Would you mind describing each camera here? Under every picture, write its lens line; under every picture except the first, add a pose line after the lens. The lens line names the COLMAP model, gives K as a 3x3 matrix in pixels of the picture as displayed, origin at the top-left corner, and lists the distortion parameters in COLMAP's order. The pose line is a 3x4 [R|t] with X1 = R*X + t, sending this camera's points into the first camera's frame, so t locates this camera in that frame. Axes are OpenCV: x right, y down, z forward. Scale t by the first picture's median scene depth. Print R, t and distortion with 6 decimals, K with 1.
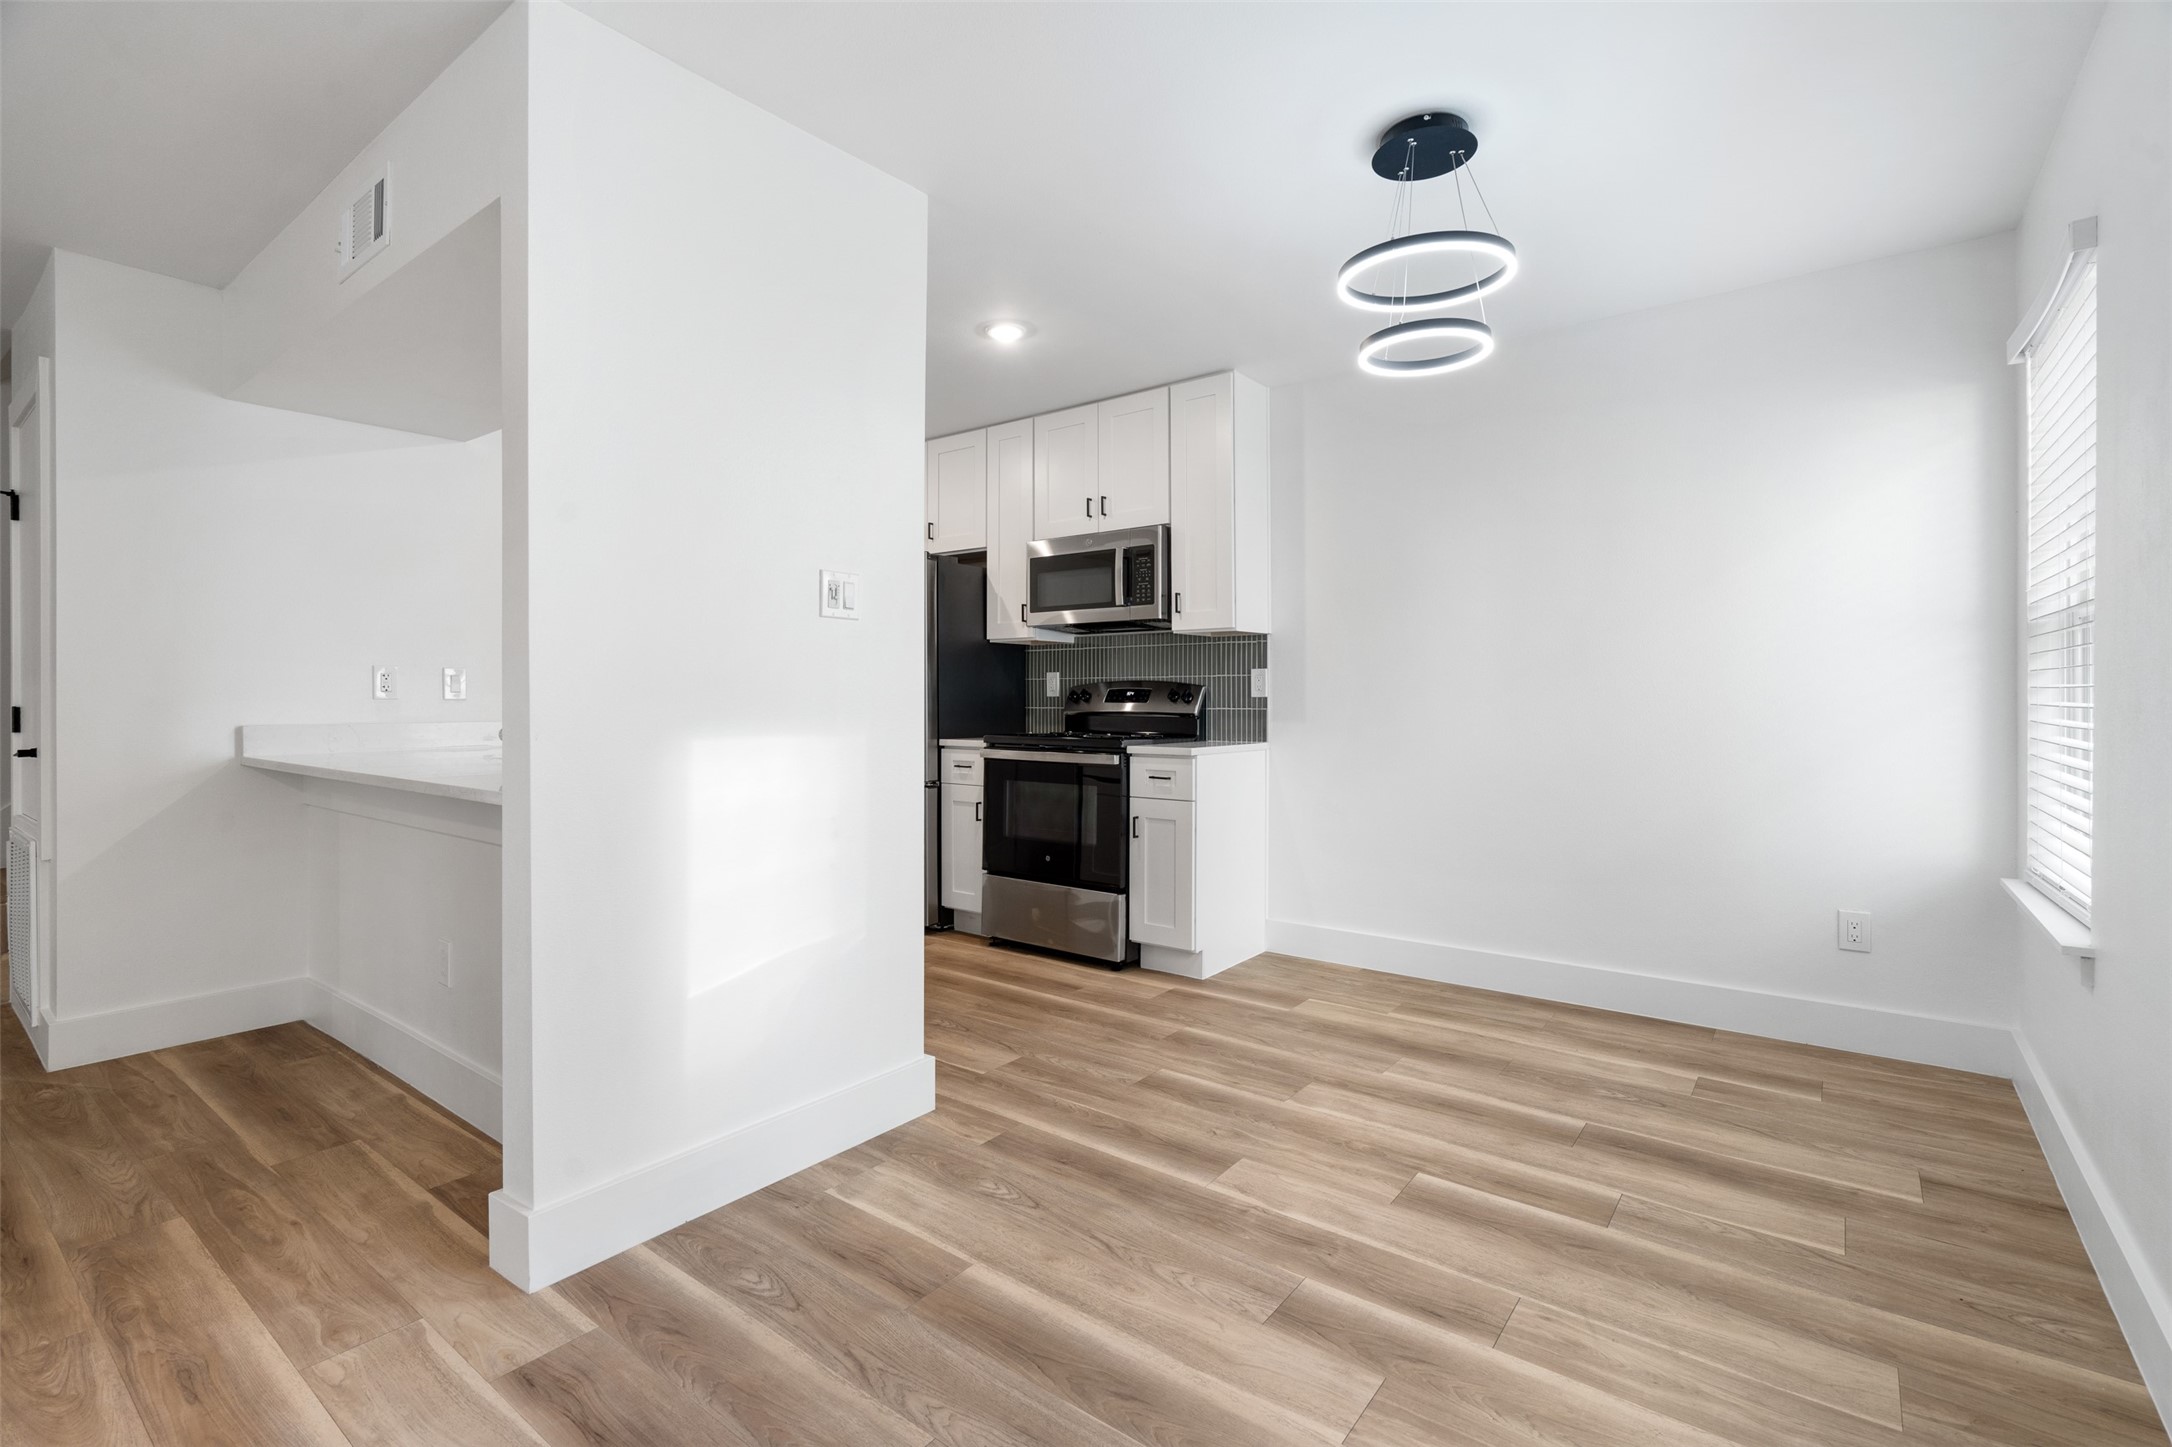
lens RADIAL K [[975.5, 0, 1087.5], [0, 975.5, 706.6], [0, 0, 1]] dist [-0.002042, 0.000093]
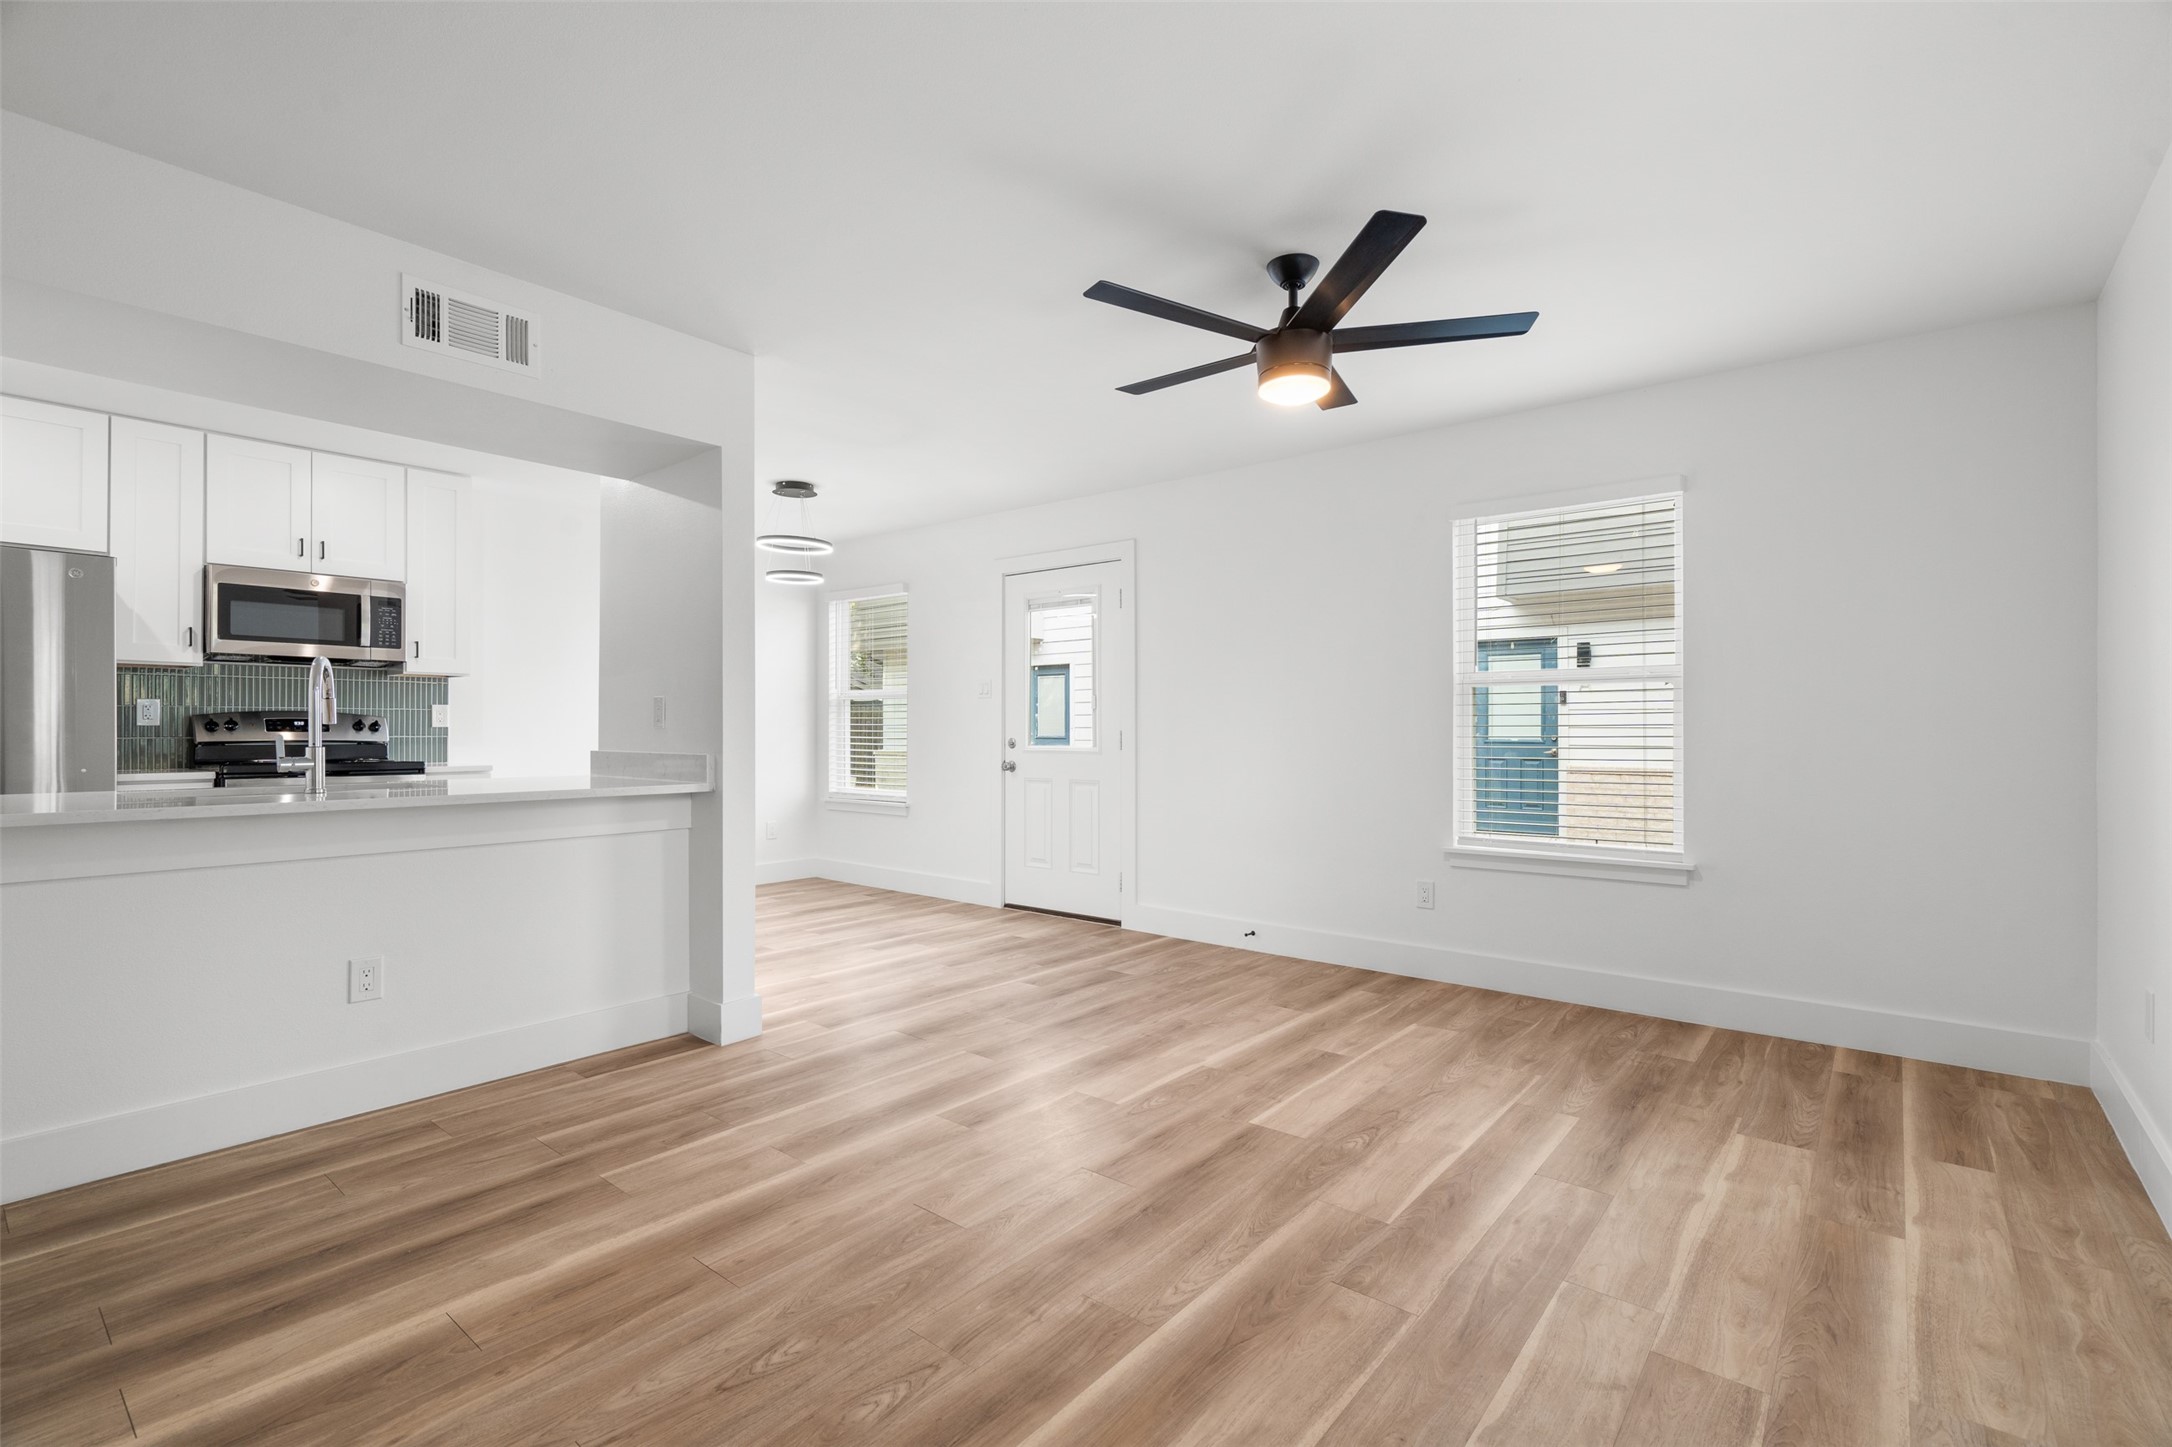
lens RADIAL K [[969.4, 0, 1093.0], [0, 969.4, 726.7], [0, 0, 1]] dist [-0.000009, 0.000871]
pose [[0.033771, 0.005711, 0.999413, -1.316244], [0.005224, 0.999969, -0.005890, 0.002195], [-0.999416, 0.005420, 0.033740, 0.143263]]
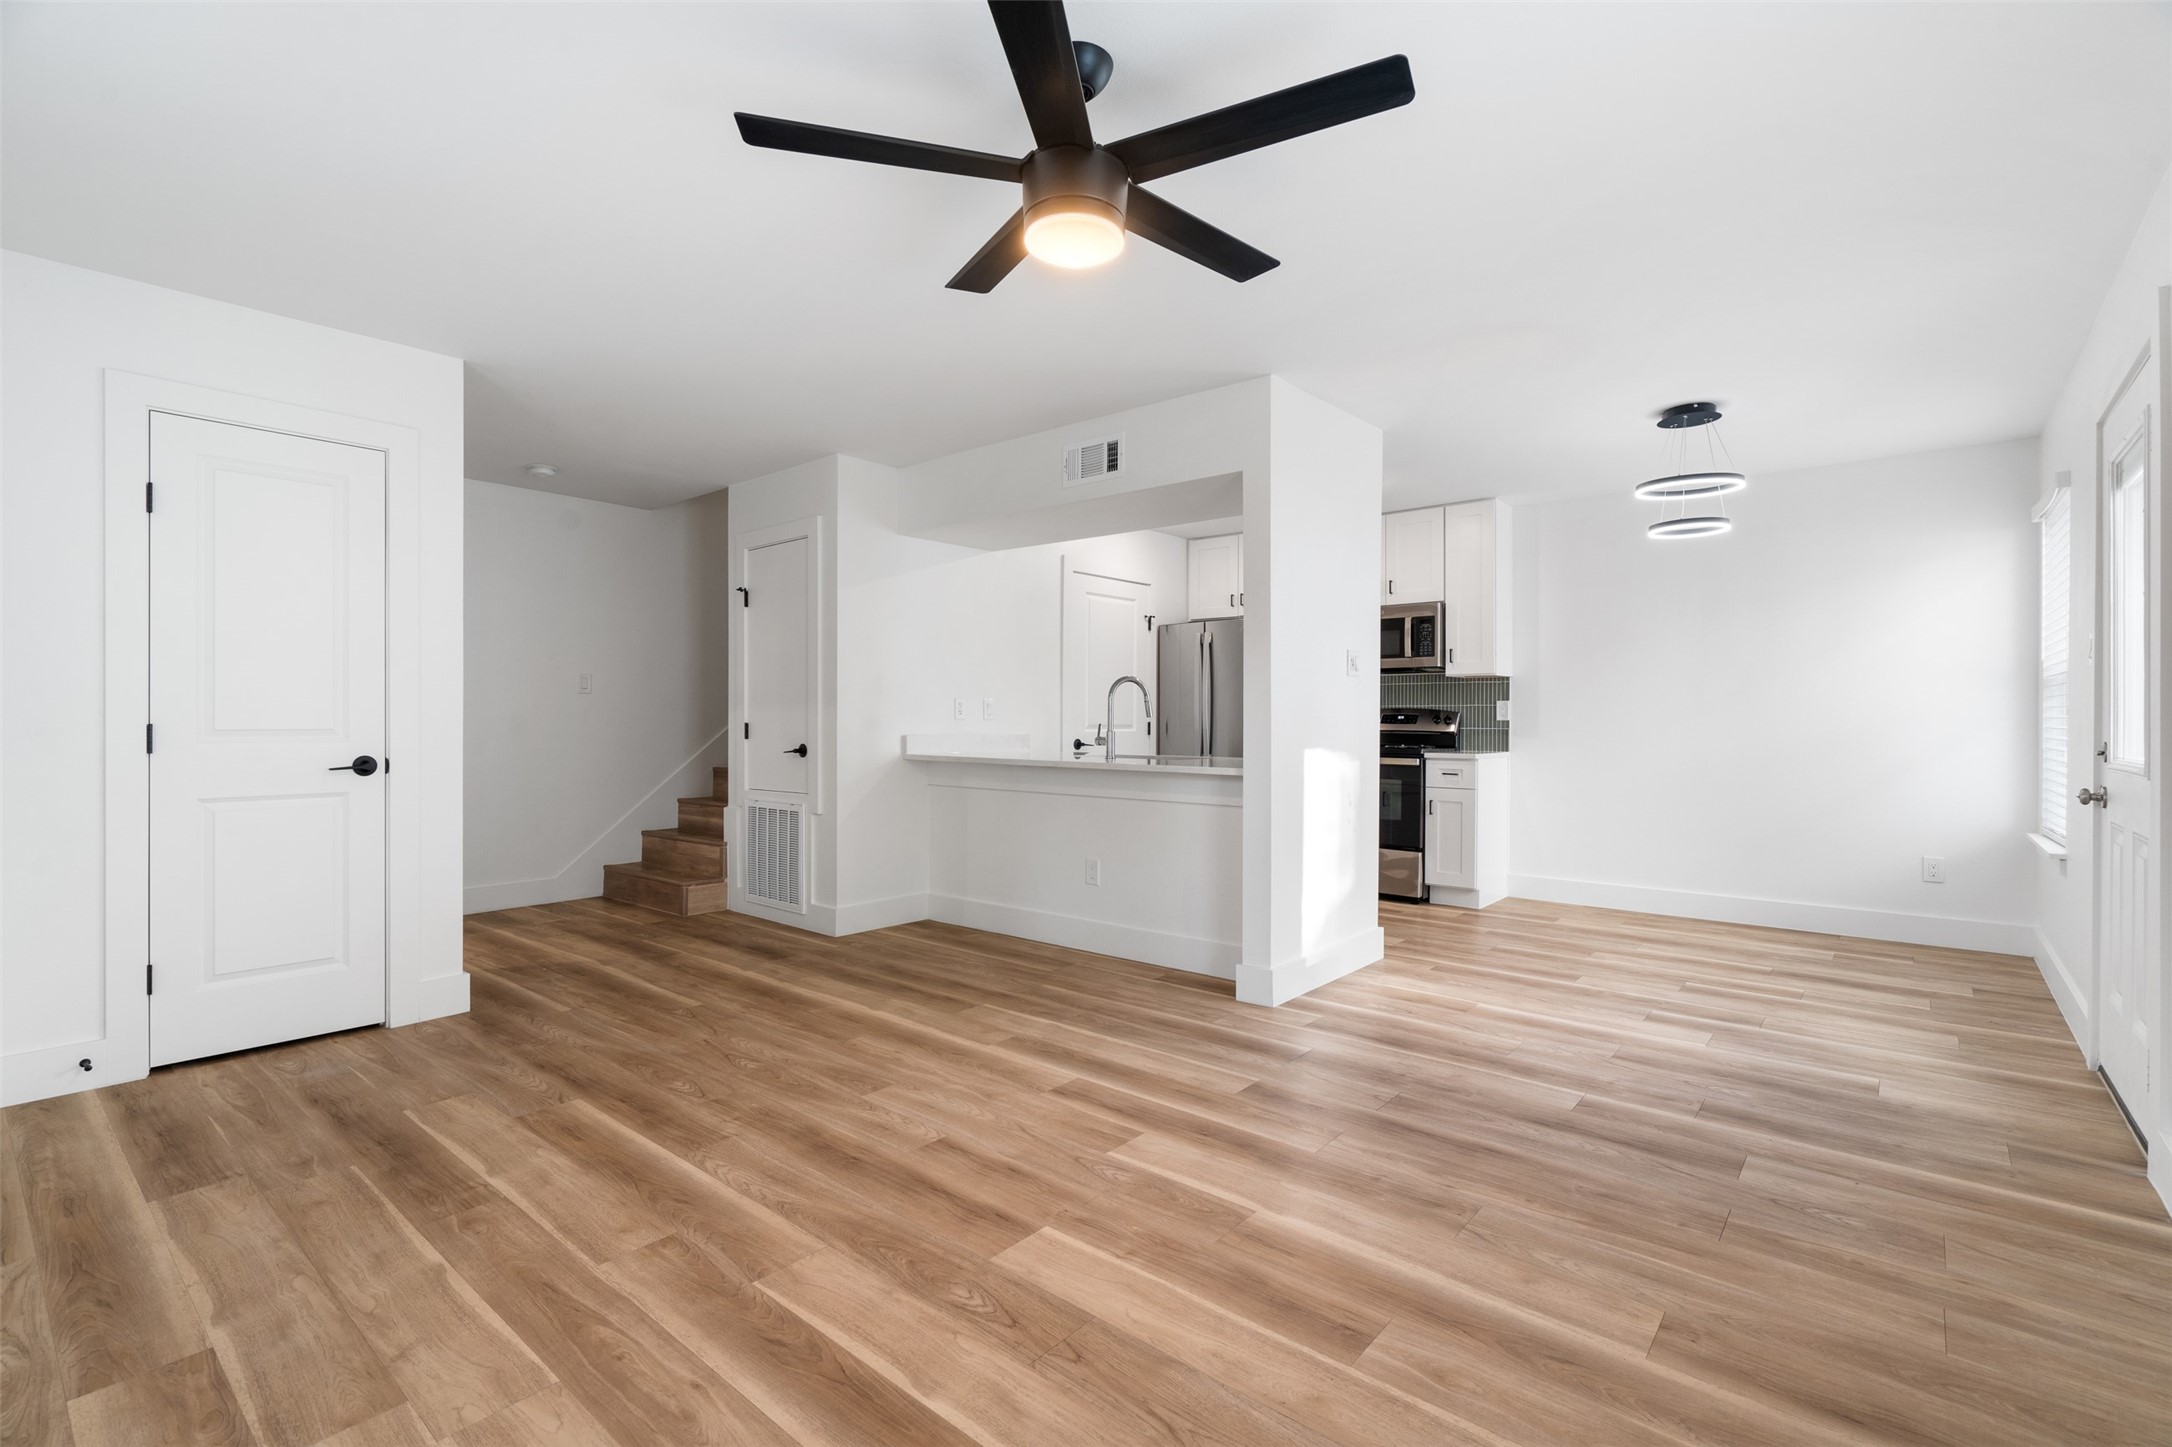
lens RADIAL K [[969.4, 0, 1093.0], [0, 969.4, 726.7], [0, 0, 1]] dist [-0.000009, 0.000871]
pose [[0.999080, 0.005378, -0.042557, -0.460979], [-0.005435, 0.999985, -0.001202, 0.005698], [0.042550, 0.001433, 0.999093, -0.570983]]
